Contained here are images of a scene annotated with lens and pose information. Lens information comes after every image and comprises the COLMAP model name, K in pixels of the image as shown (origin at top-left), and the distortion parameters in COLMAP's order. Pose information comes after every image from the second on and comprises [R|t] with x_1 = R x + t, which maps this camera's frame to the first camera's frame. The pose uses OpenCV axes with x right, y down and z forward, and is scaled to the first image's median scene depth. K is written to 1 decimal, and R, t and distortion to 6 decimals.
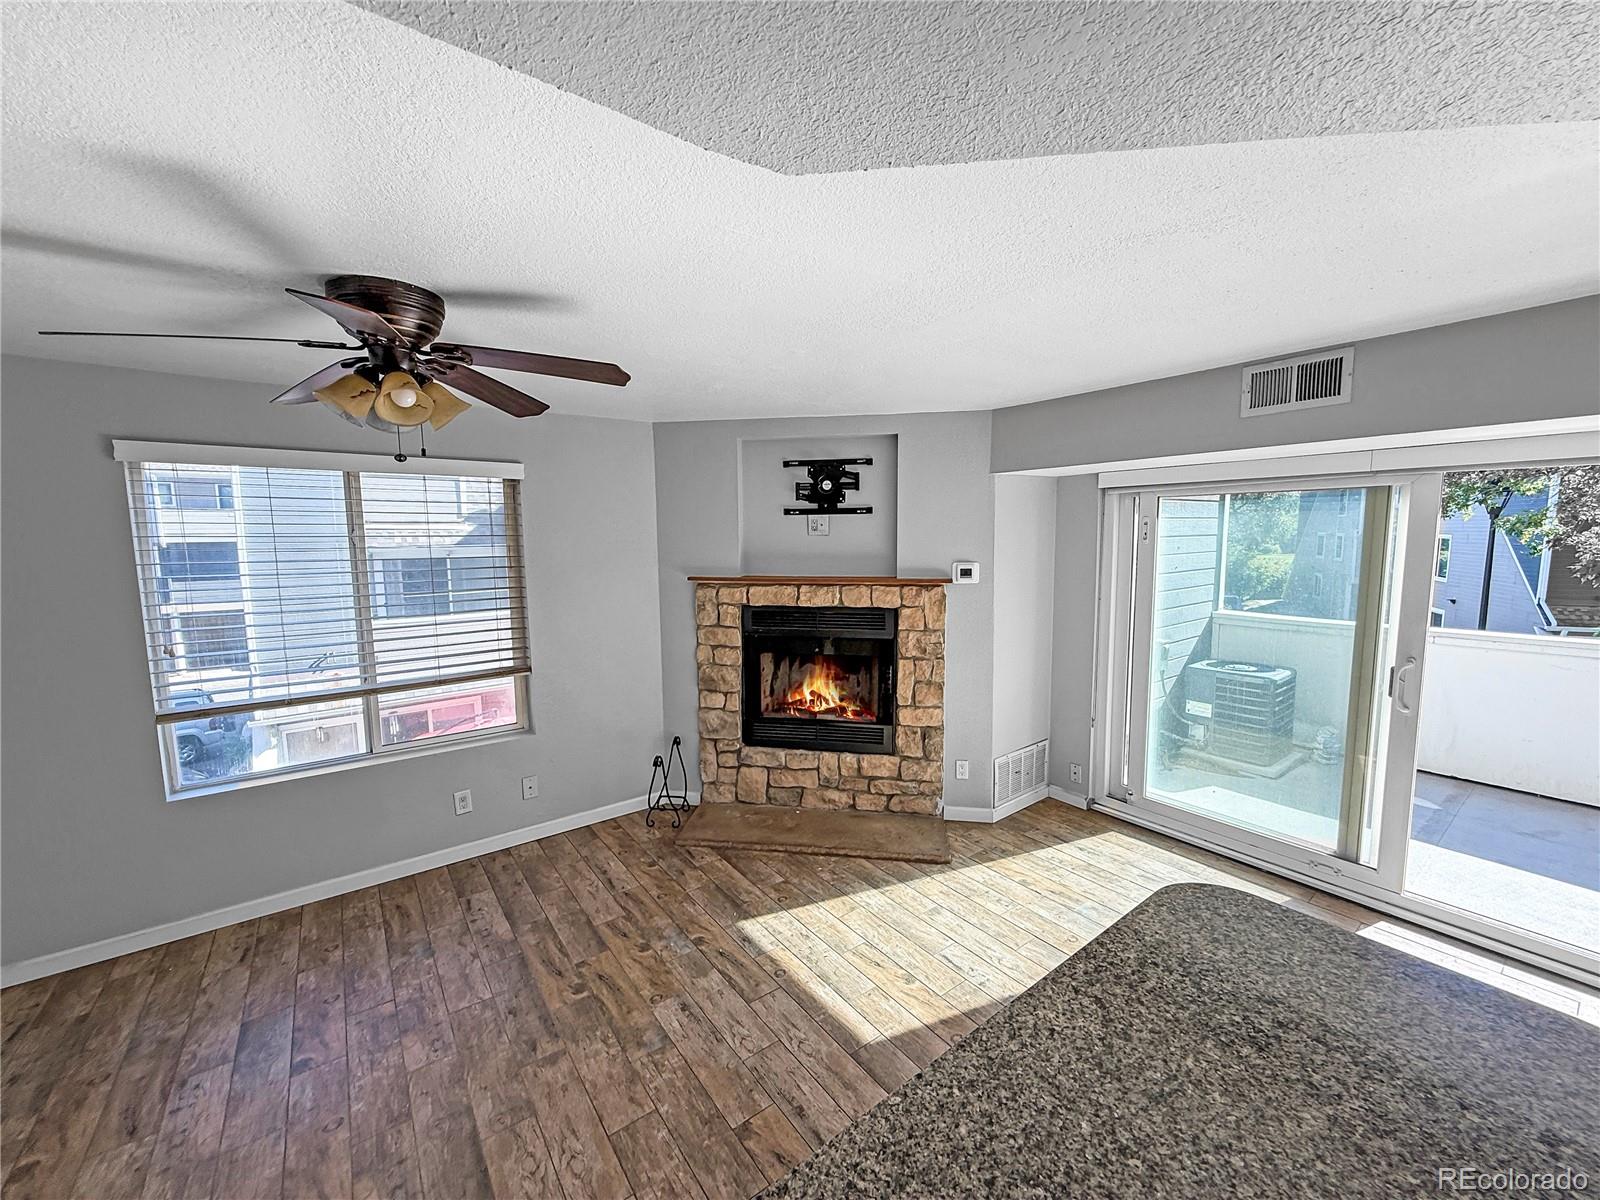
lens RADIAL K [[633.7, 0, 795.4], [0, 633.7, 601.4], [0, 0, 1]] dist [-0.003048, 0.001100]
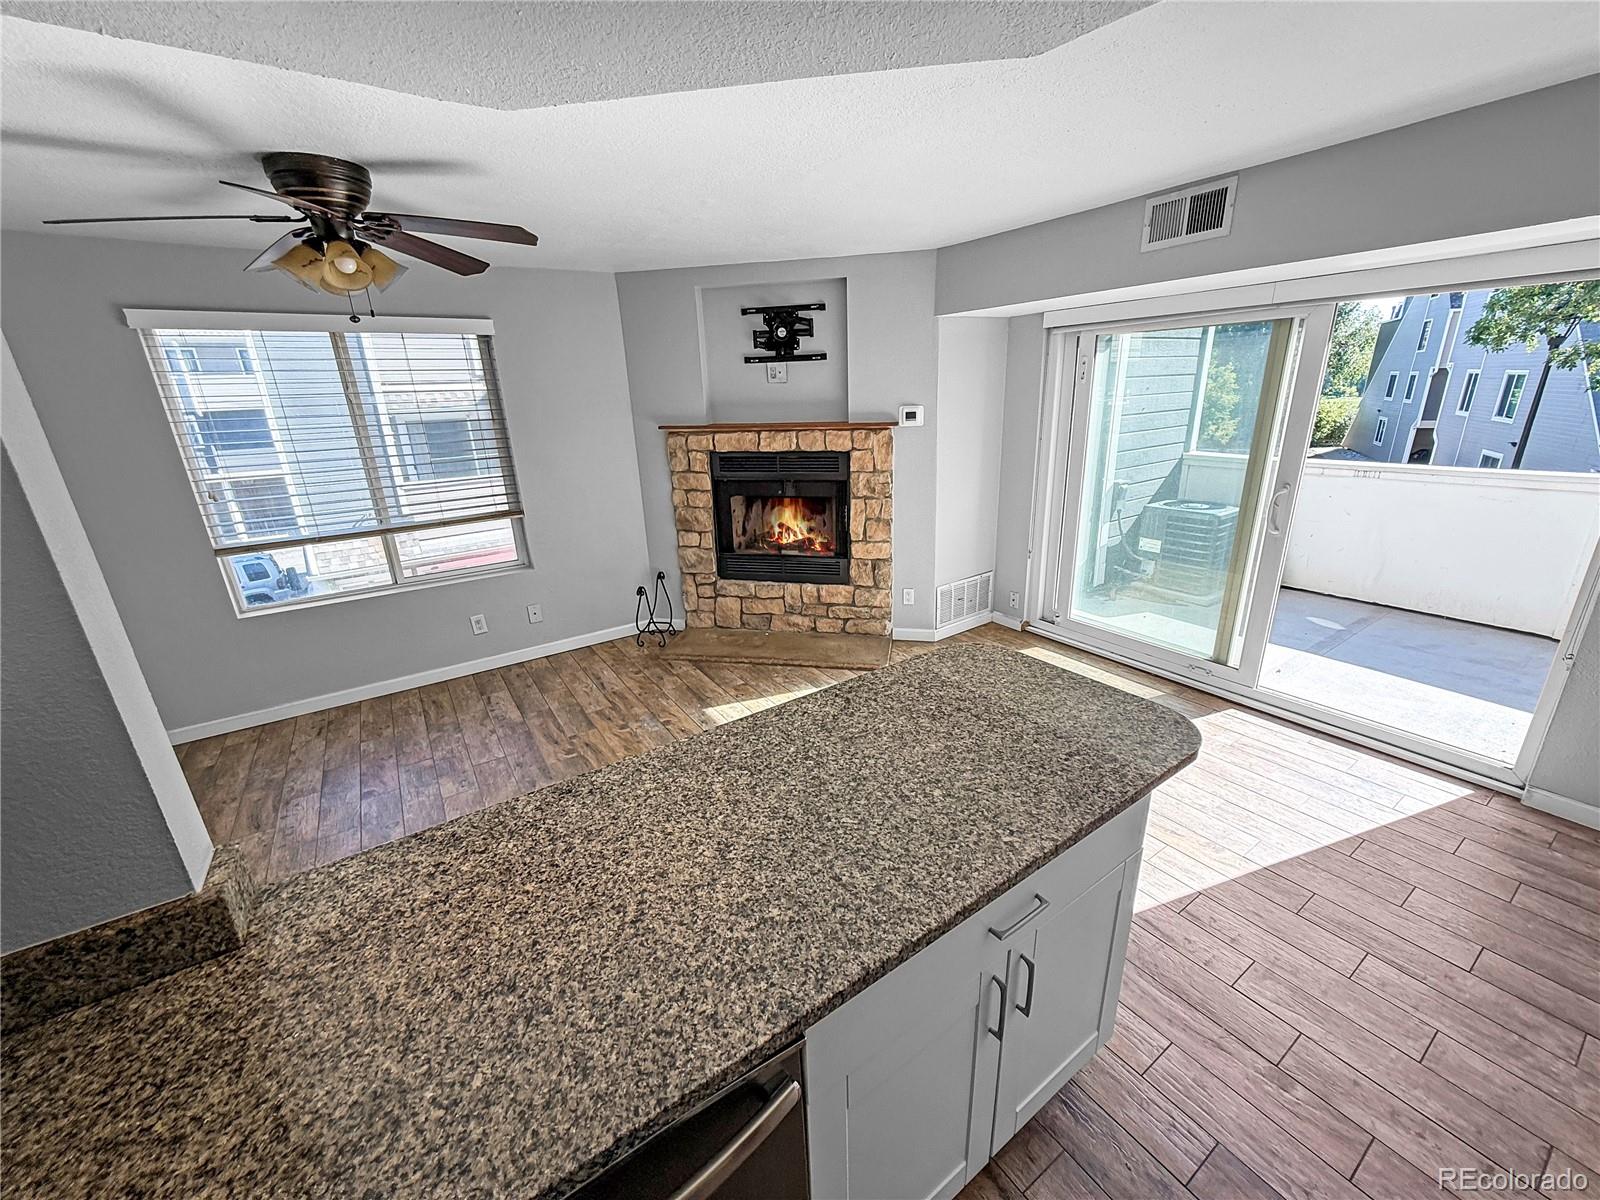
lens RADIAL K [[633.7, 0, 804.4], [0, 633.7, 601.5], [0, 0, 1]] dist [-0.003048, 0.001100]
pose [[0.998874, -0.008891, -0.046593, 0.137489], [0.018849, 0.975794, 0.217876, 0.024969], [0.043528, -0.218509, 0.974864, -0.122403]]
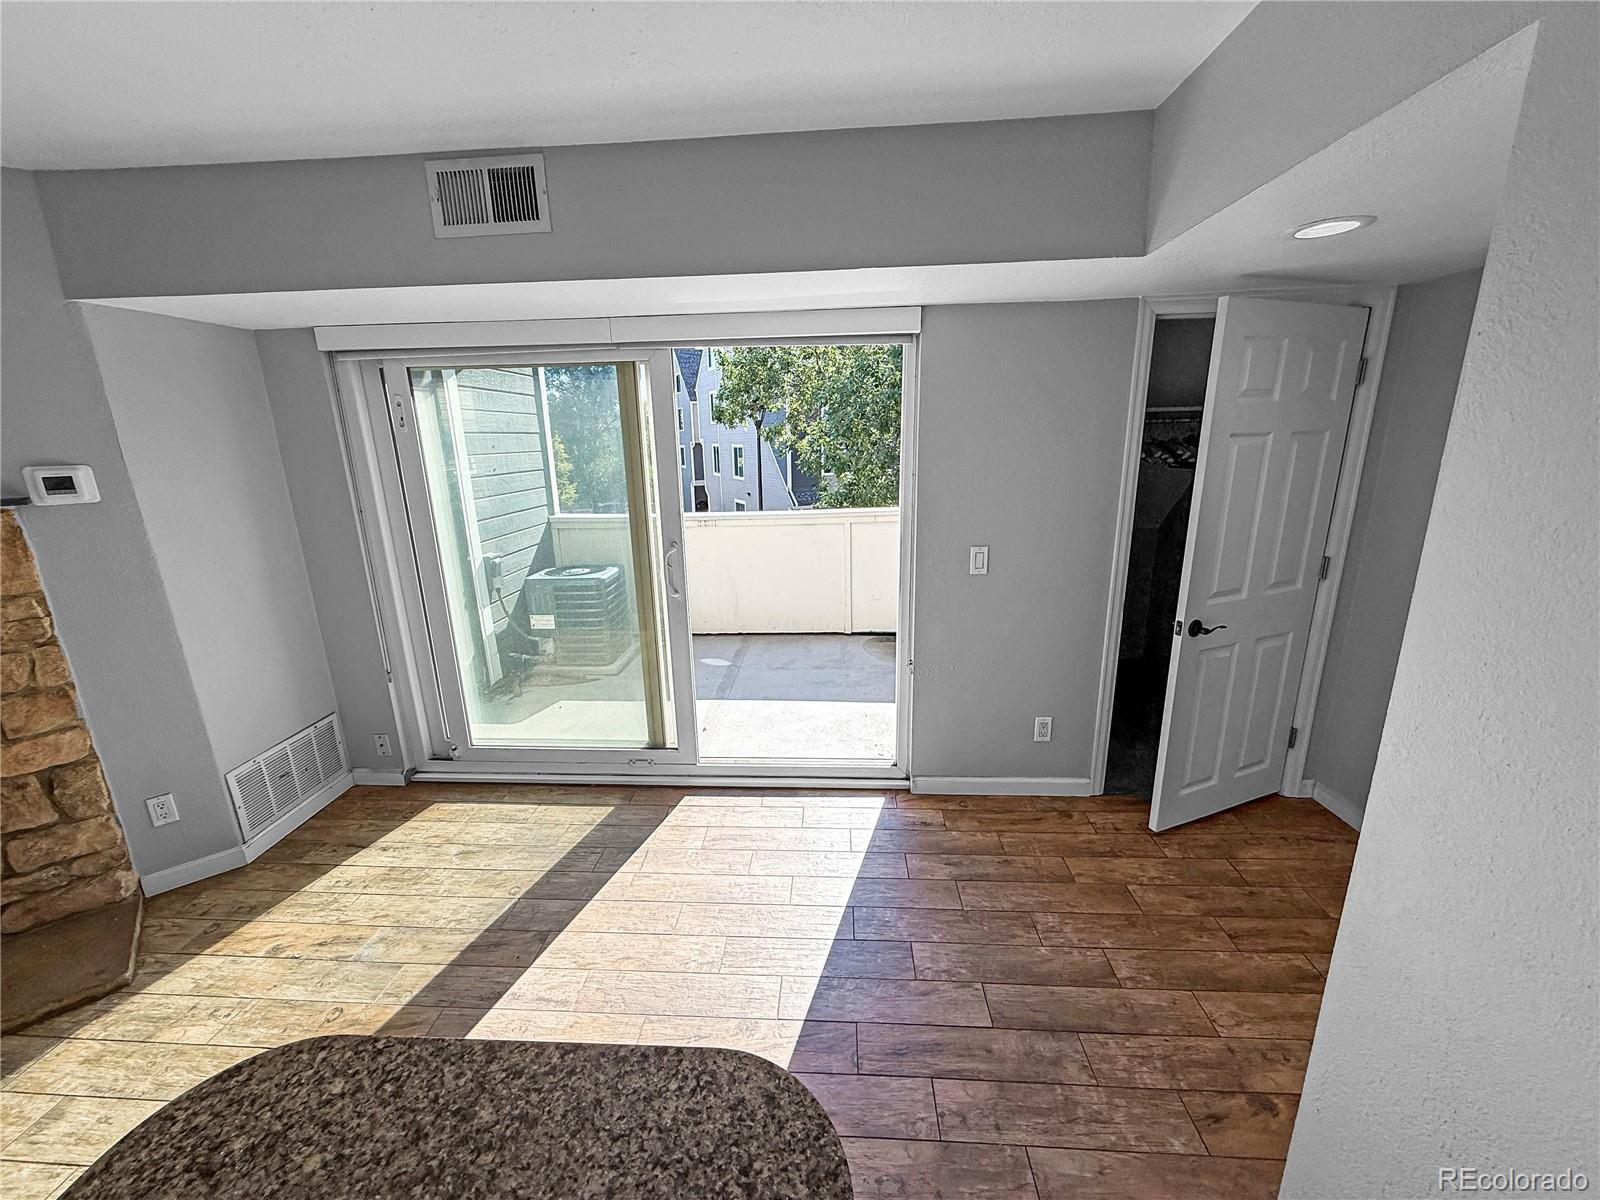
lens RADIAL K [[633.7, 0, 795.7], [0, 633.7, 601.0], [0, 0, 1]] dist [-0.003048, 0.001100]
pose [[0.641910, -0.190928, 0.742629, 0.254186], [0.094805, 0.980834, 0.170224, 0.021467], [-0.760896, -0.038863, 0.647709, 0.151099]]
